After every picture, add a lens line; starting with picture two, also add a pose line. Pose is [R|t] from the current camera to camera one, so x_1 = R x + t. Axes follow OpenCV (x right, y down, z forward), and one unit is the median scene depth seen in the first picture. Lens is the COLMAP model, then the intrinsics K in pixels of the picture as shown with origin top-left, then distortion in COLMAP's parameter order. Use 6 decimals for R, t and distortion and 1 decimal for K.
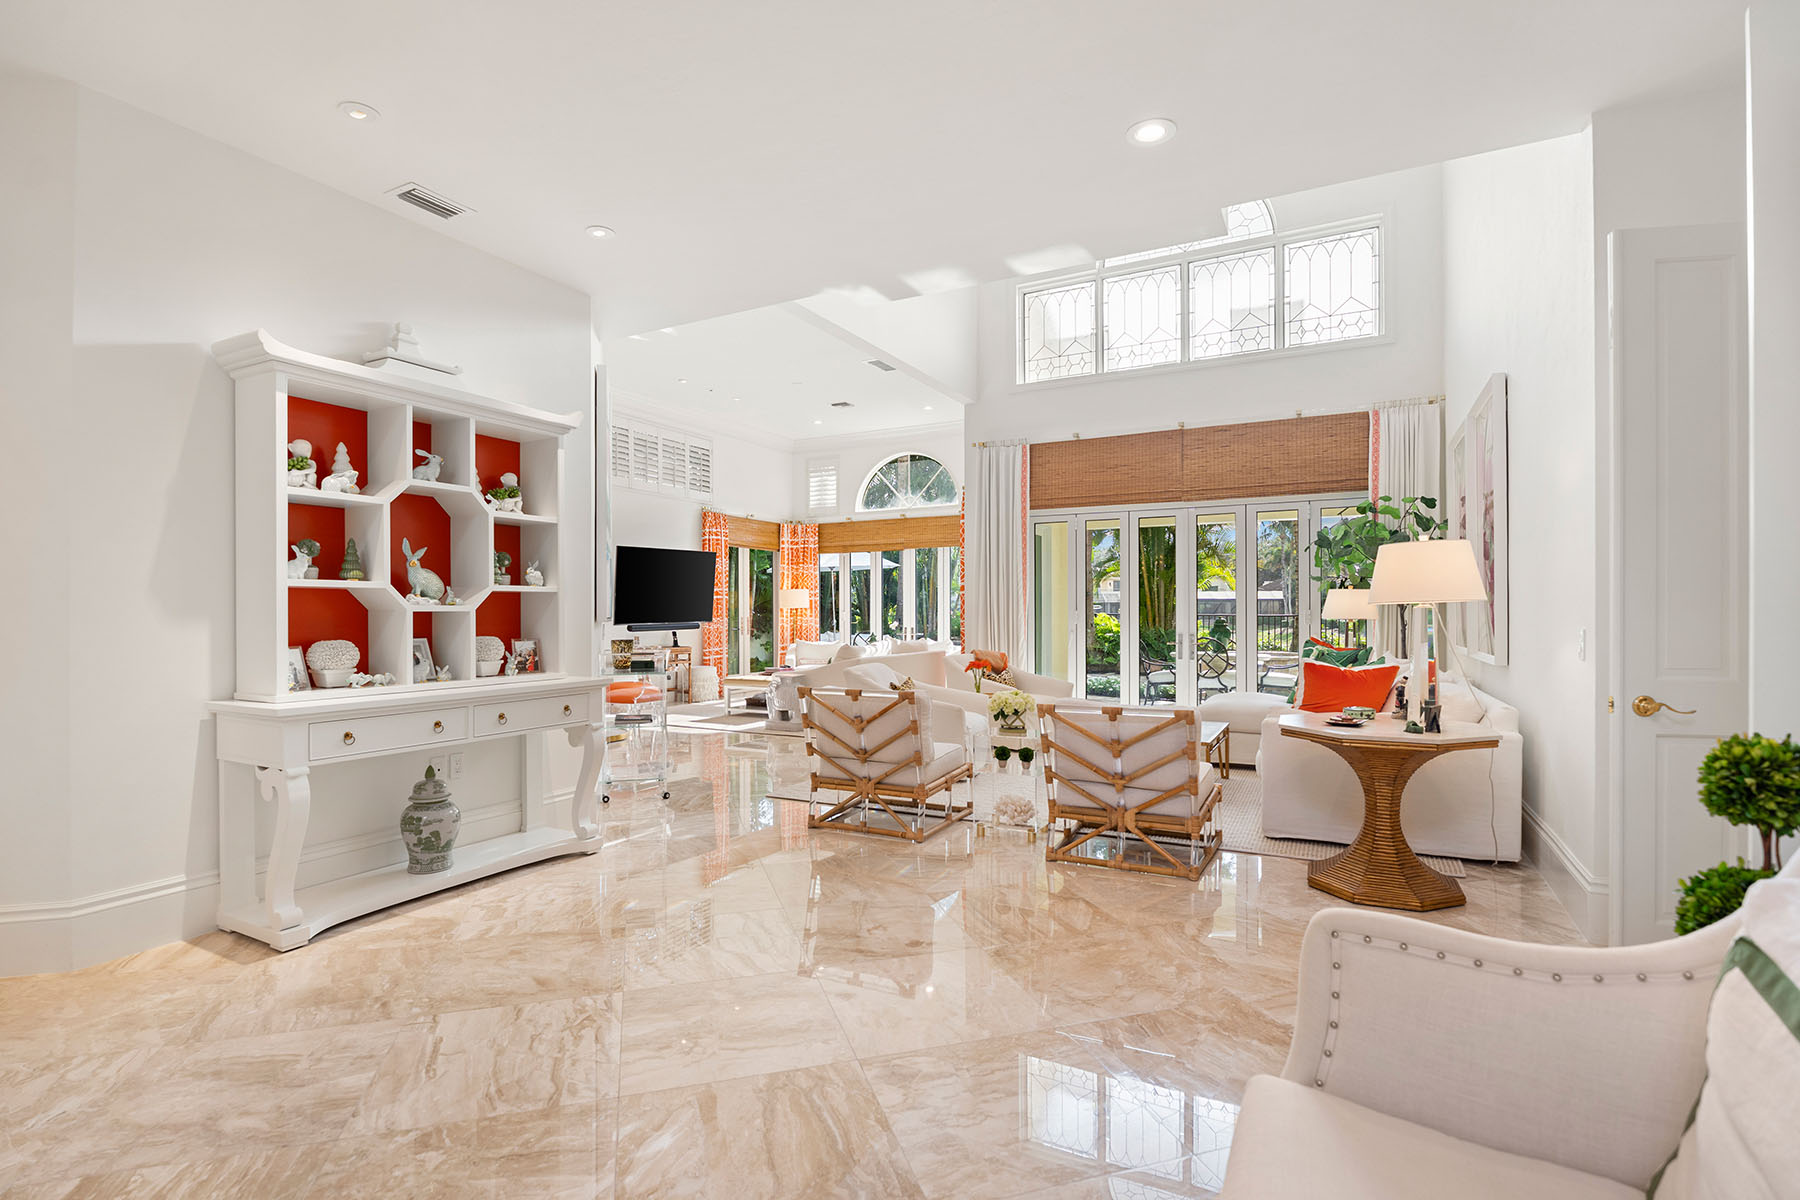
lens RADIAL K [[854.9, 0, 897.1], [0, 854.9, 627.9], [0, 0, 1]] dist [-0.012400, -0.000207]
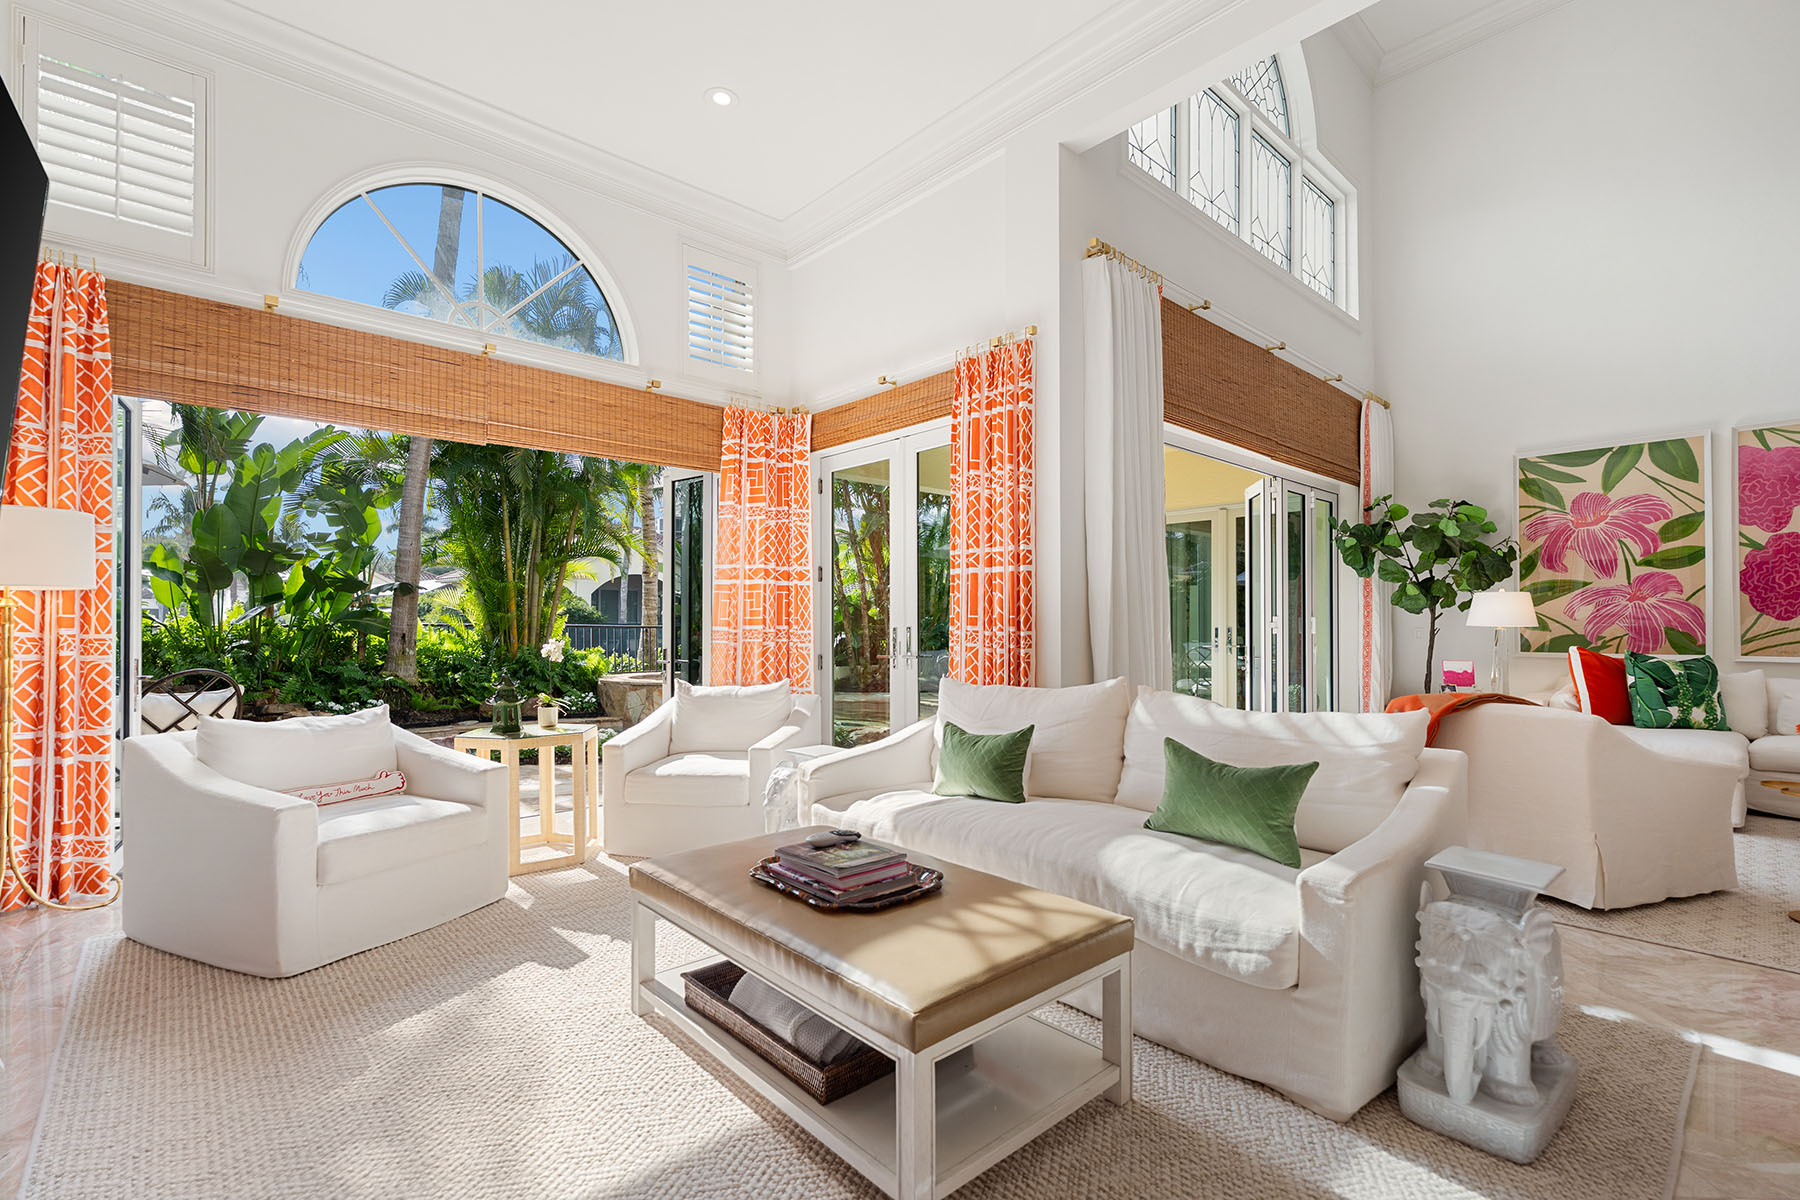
lens RADIAL K [[809.0, 0, 898.6], [0, 809.0, 622.1], [0, 0, 1]] dist [-0.000309, -0.000053]
pose [[0.333900, 0.007200, 0.942581, -0.366799], [0.016075, 0.999782, -0.013331, -0.010795], [-0.942472, 0.019603, 0.333711, 1.023581]]
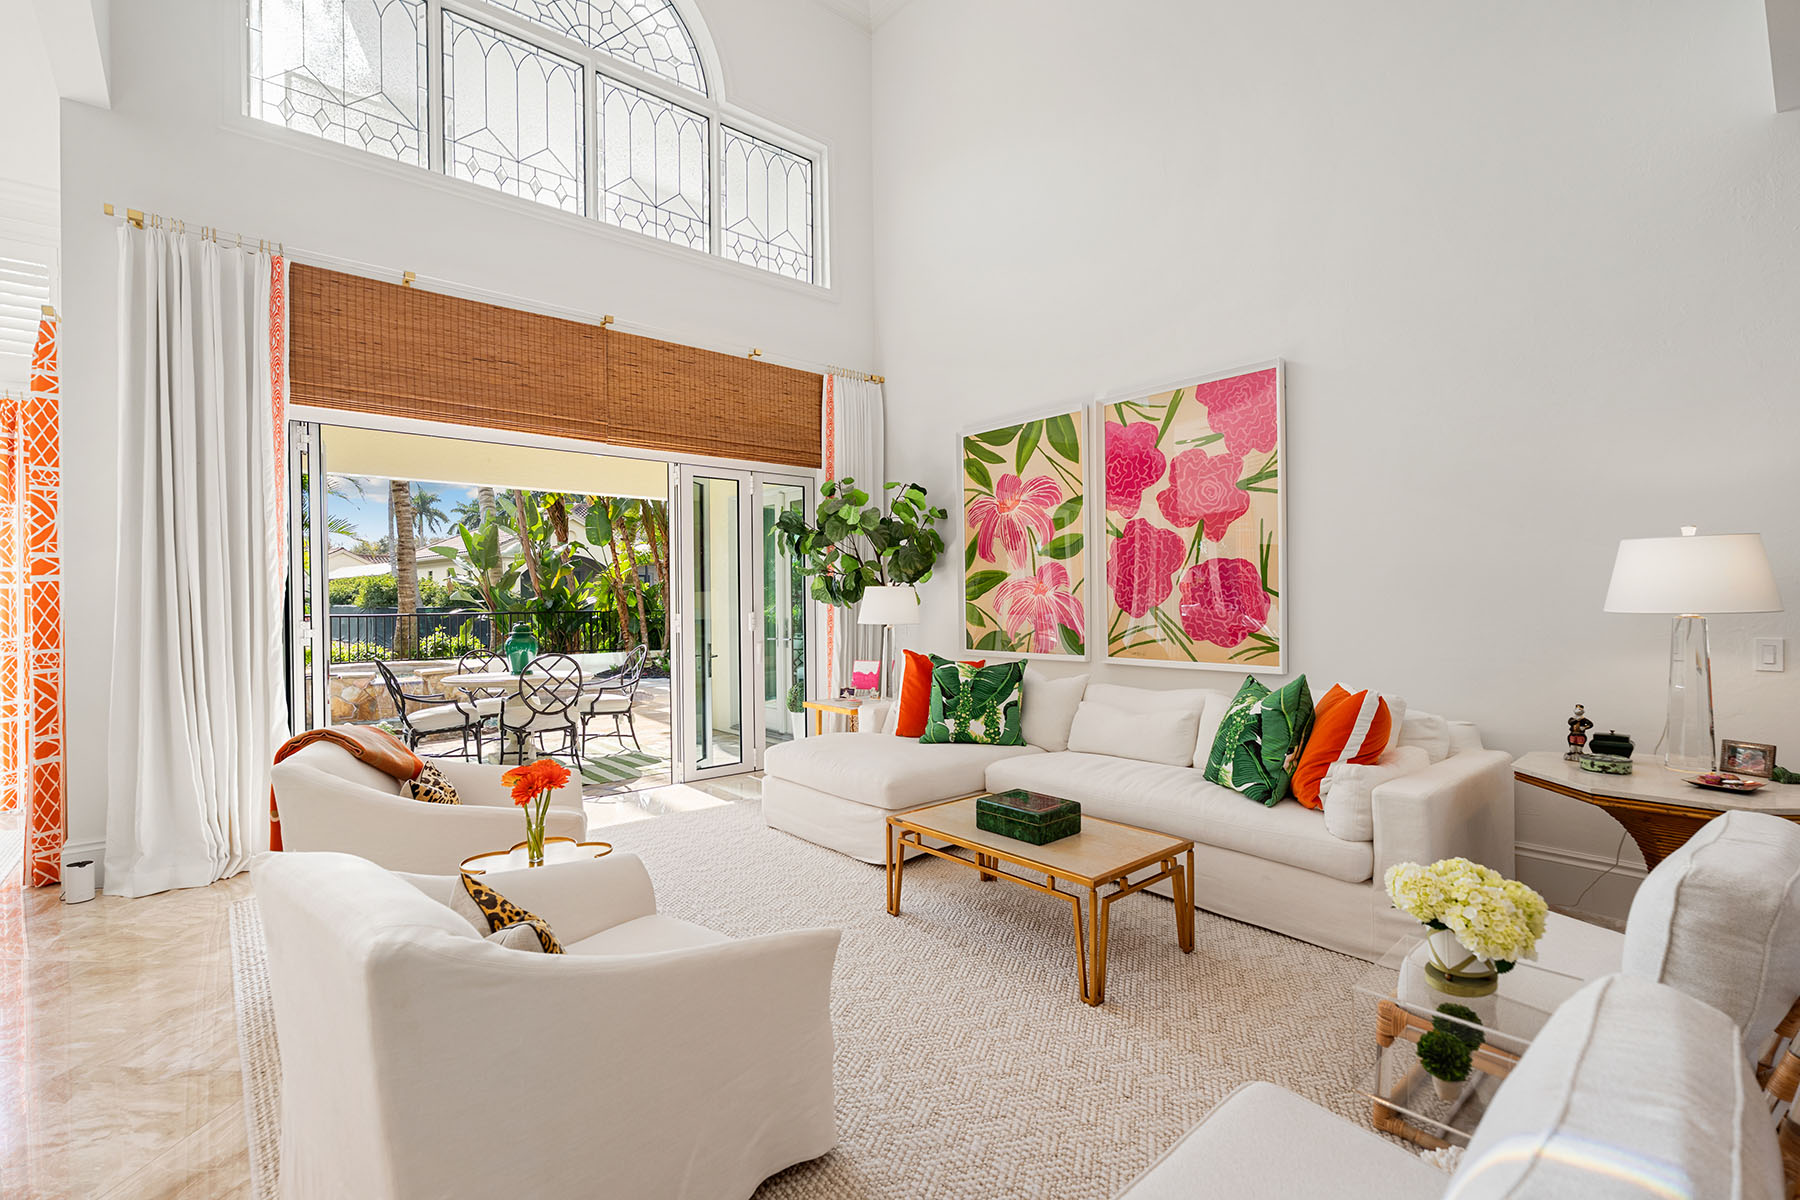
lens RADIAL K [[803.6, 0, 900.7], [0, 803.6, 604.6], [0, 0, 1]] dist [0.000546, 0.000412]
pose [[0.365273, -0.007636, 0.930869, -0.133550], [0.025353, 0.999677, -0.001748, -0.021250], [-0.930555, 0.024239, 0.365349, 0.557914]]
